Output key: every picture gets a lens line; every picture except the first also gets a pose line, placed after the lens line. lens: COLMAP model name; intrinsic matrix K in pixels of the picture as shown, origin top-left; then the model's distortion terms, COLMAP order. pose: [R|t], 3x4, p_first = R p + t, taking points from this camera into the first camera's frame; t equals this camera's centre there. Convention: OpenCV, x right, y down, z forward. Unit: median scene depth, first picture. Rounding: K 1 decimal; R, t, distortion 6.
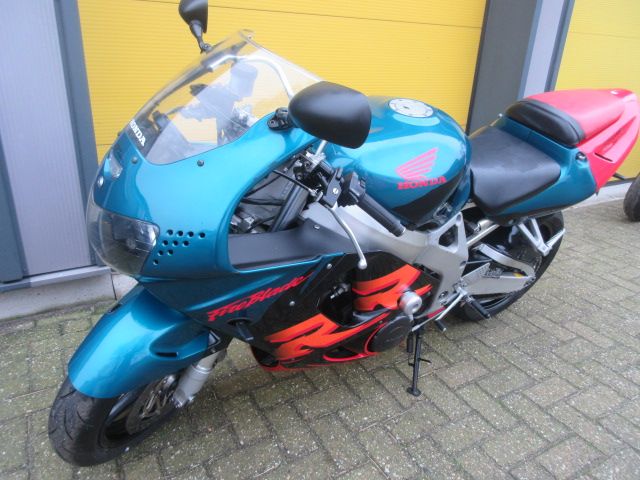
lens RADIAL K [[461.5, 0, 320.0], [0, 461.5, 240.0], [0, 0, 1]] dist [0.004547, 0.005463]
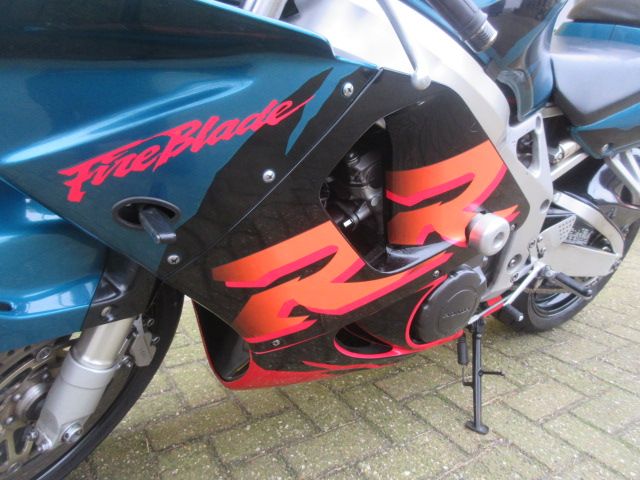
lens RADIAL K [[461.5, 0, 320.0], [0, 461.5, 240.0], [0, 0, 1]] dist [0.004547, 0.005463]
pose [[0.999189, -0.029006, 0.027946, -0.016435], [0.033163, 0.986222, -0.162070, 0.182553], [-0.022860, 0.162865, 0.986383, 0.373220]]
